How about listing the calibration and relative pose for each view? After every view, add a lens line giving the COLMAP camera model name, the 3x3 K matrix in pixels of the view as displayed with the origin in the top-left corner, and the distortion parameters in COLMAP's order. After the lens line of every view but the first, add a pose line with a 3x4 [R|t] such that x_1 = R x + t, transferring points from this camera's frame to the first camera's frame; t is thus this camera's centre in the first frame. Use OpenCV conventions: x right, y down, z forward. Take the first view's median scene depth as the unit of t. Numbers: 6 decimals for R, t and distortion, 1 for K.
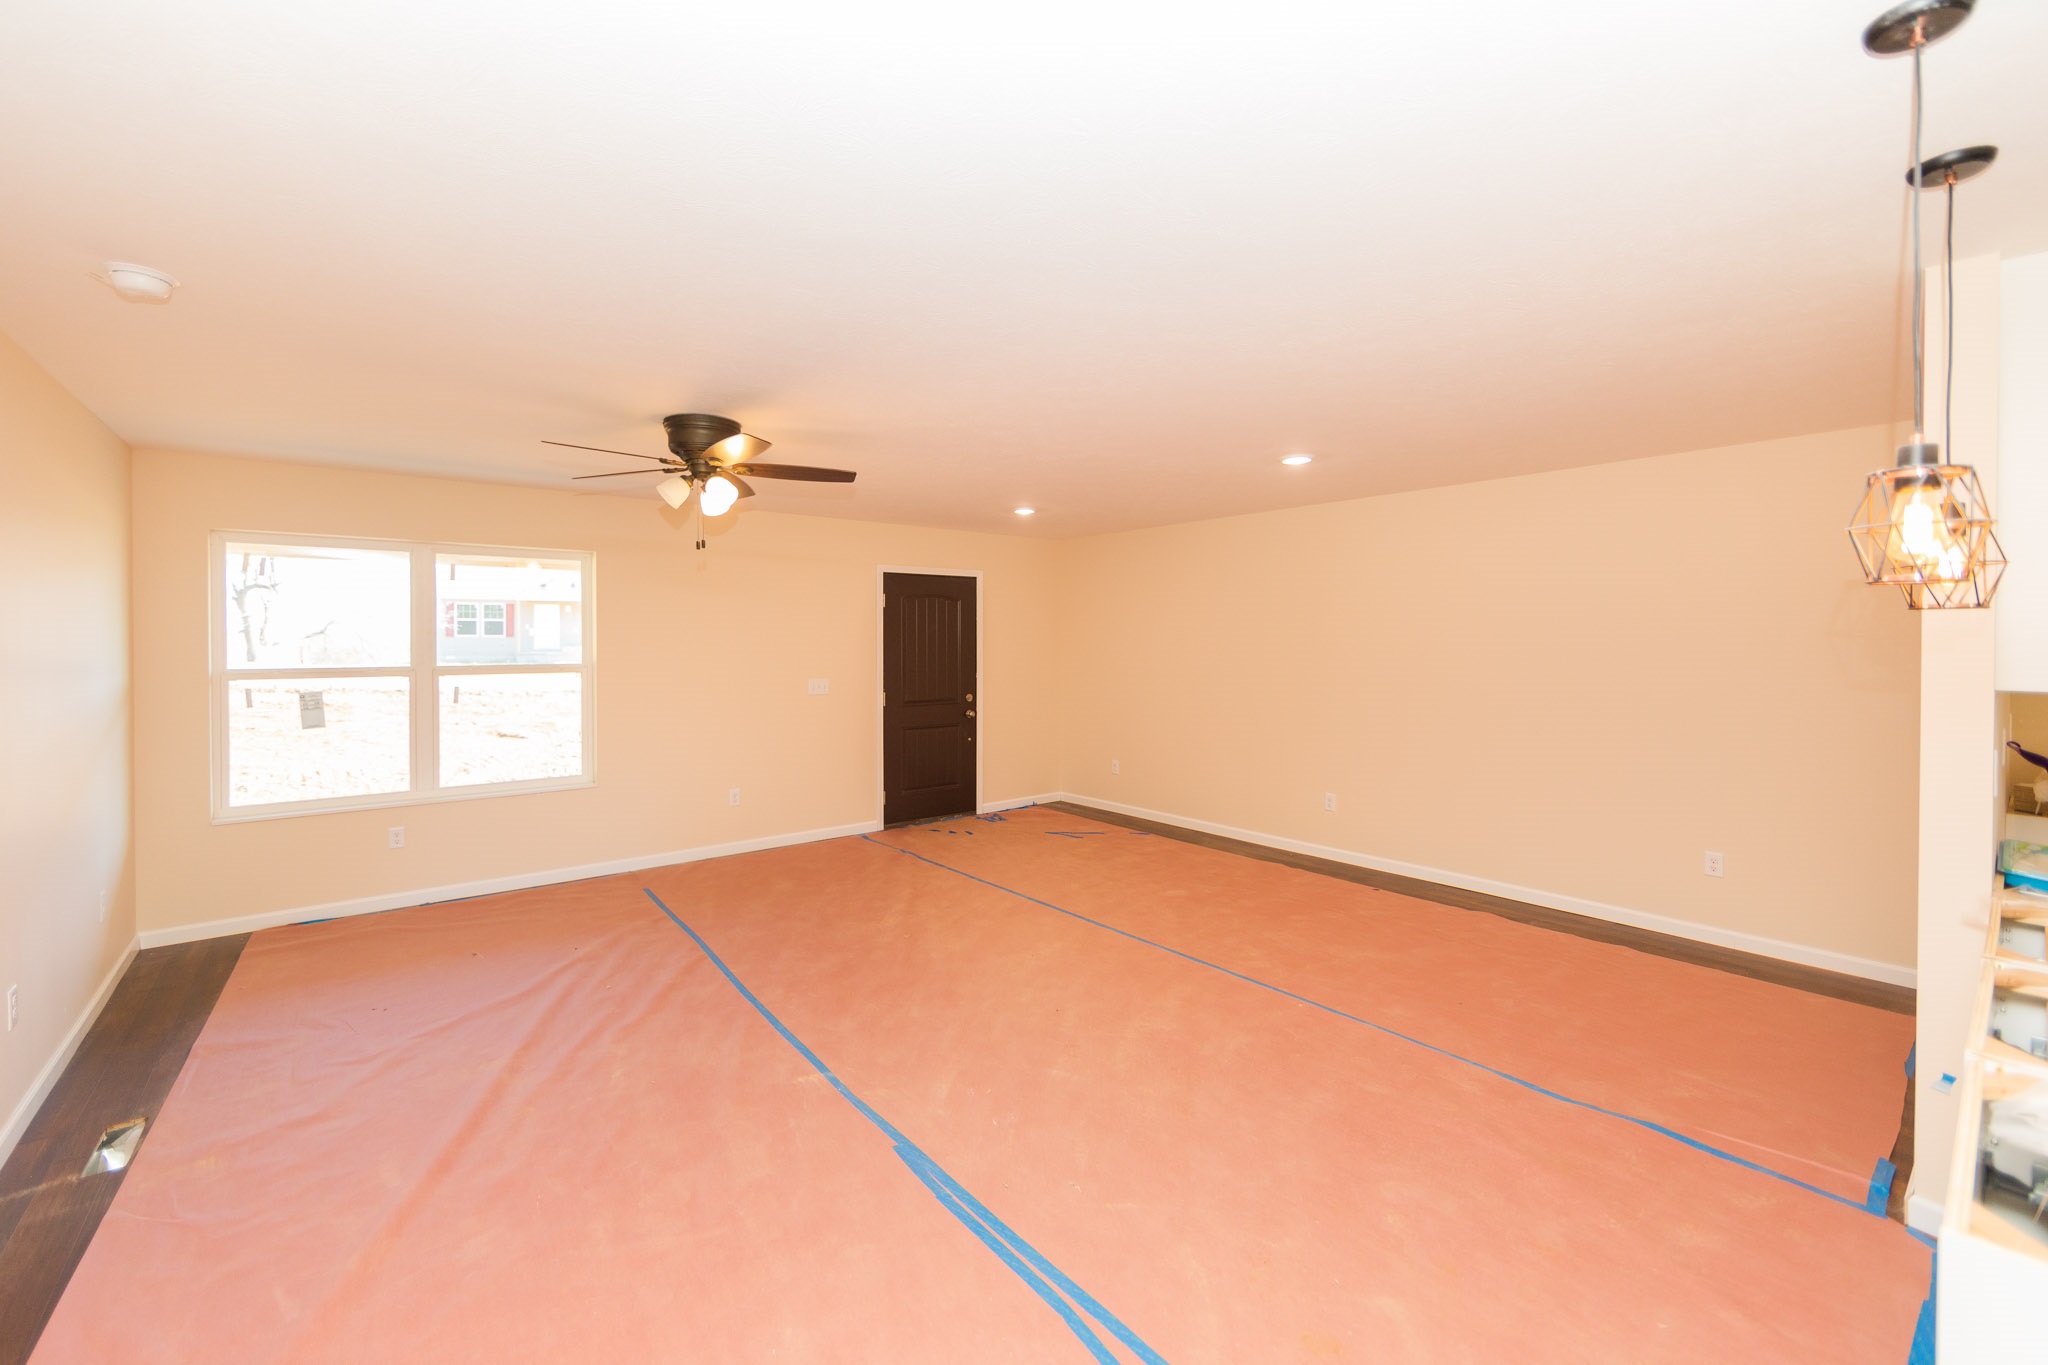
lens RADIAL K [[825.6, 0, 986.0], [0, 825.6, 642.7], [0, 0, 1]] dist [-0.002705, -0.000108]
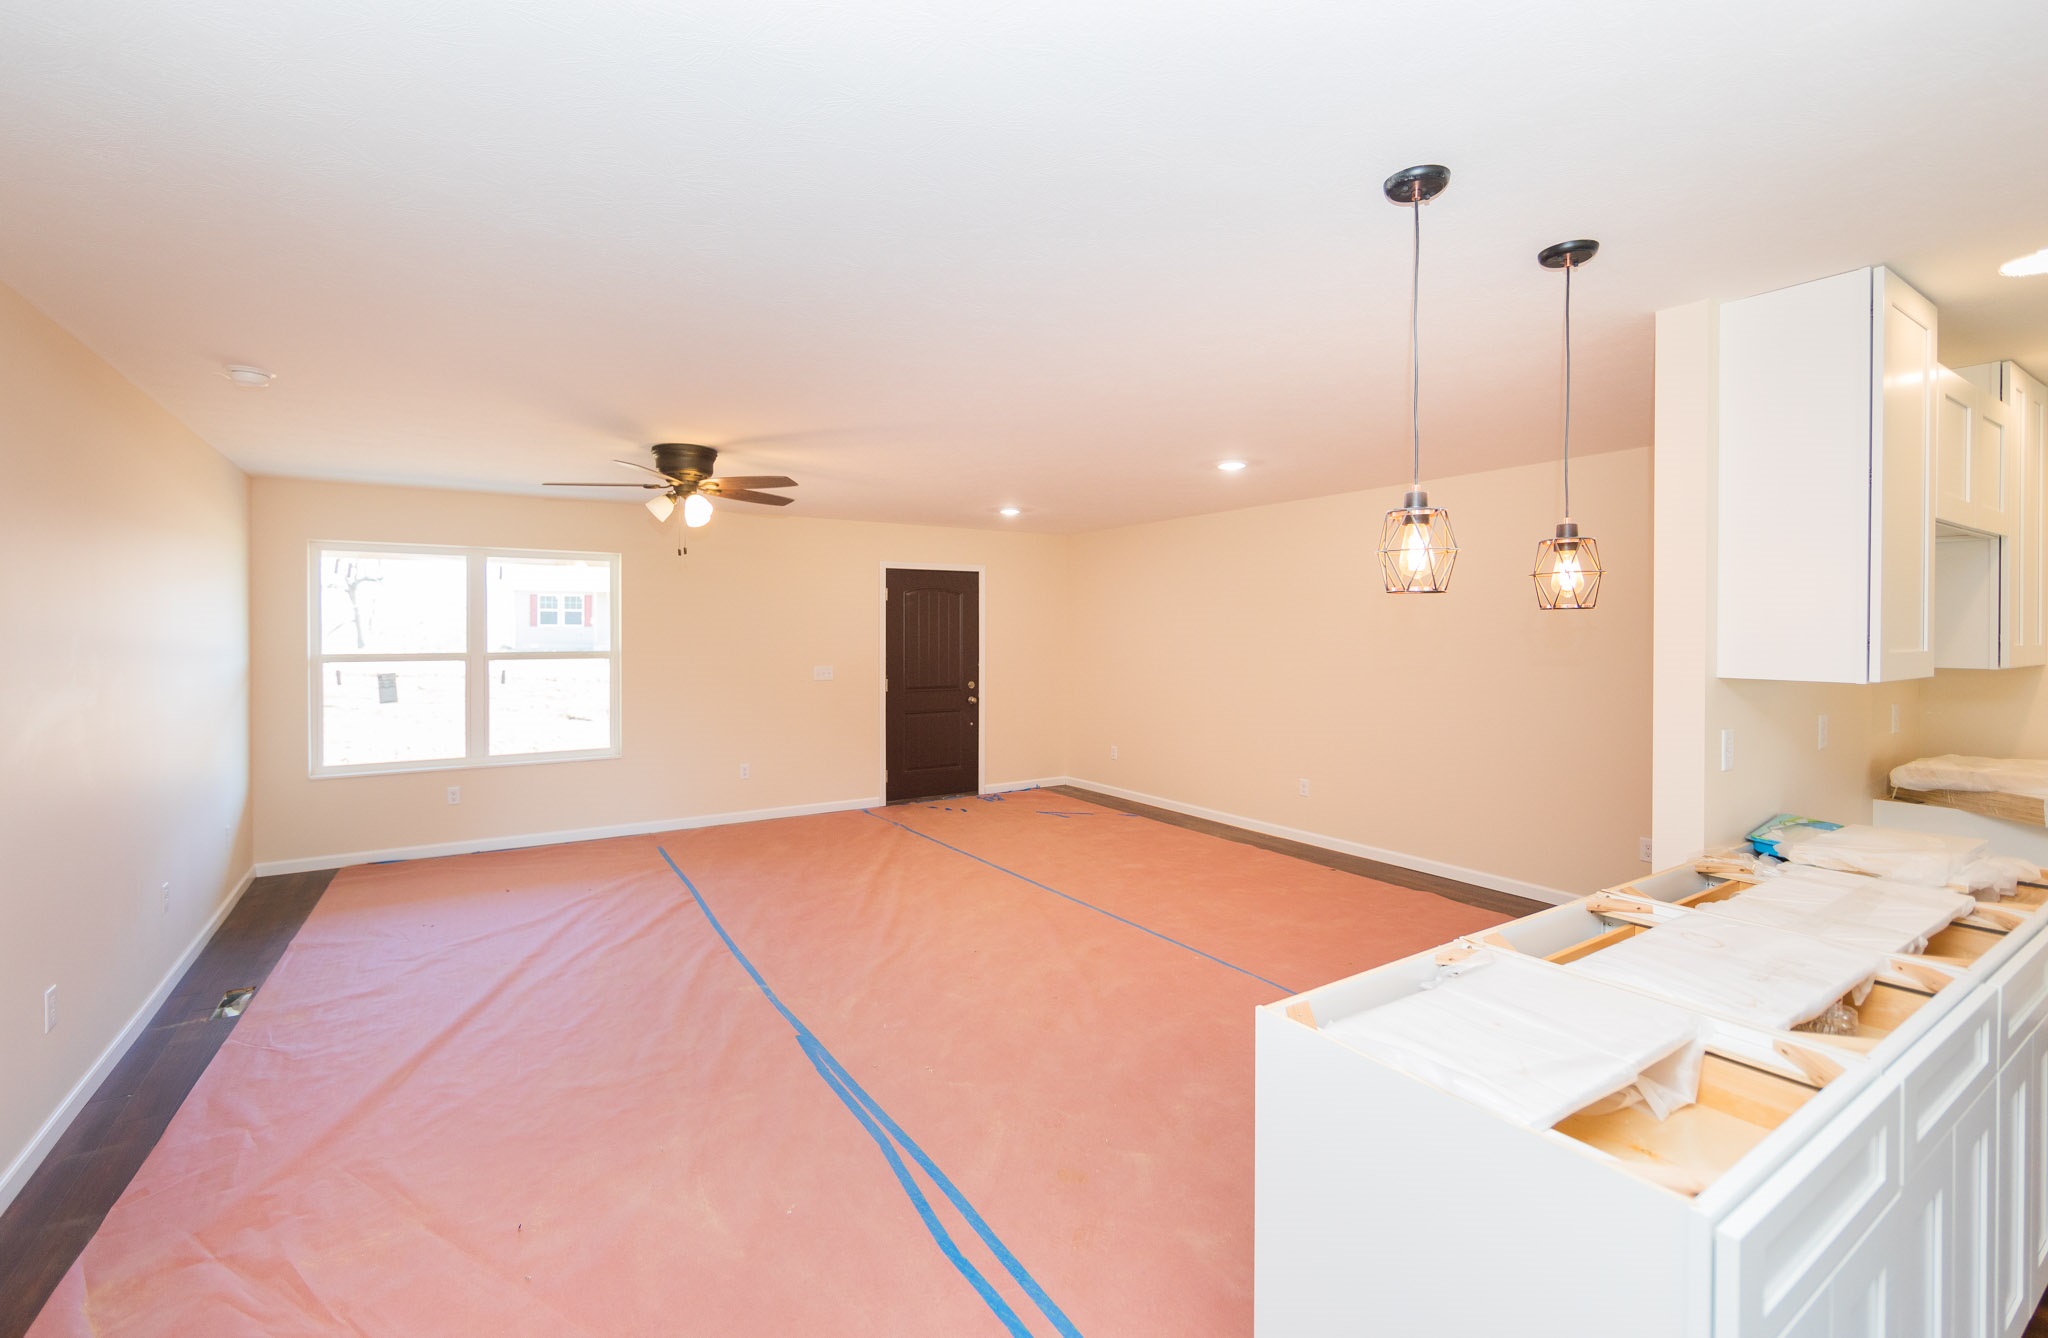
lens RADIAL K [[878.1, 0, 1010.9], [0, 878.1, 633.2], [0, 0, 1]] dist [-0.002686, -0.000316]
pose [[0.995011, 0.002149, -0.099742, 0.205324], [-0.002057, 0.999997, 0.001023, -0.002099], [0.099744, -0.000813, 0.995013, -0.175822]]
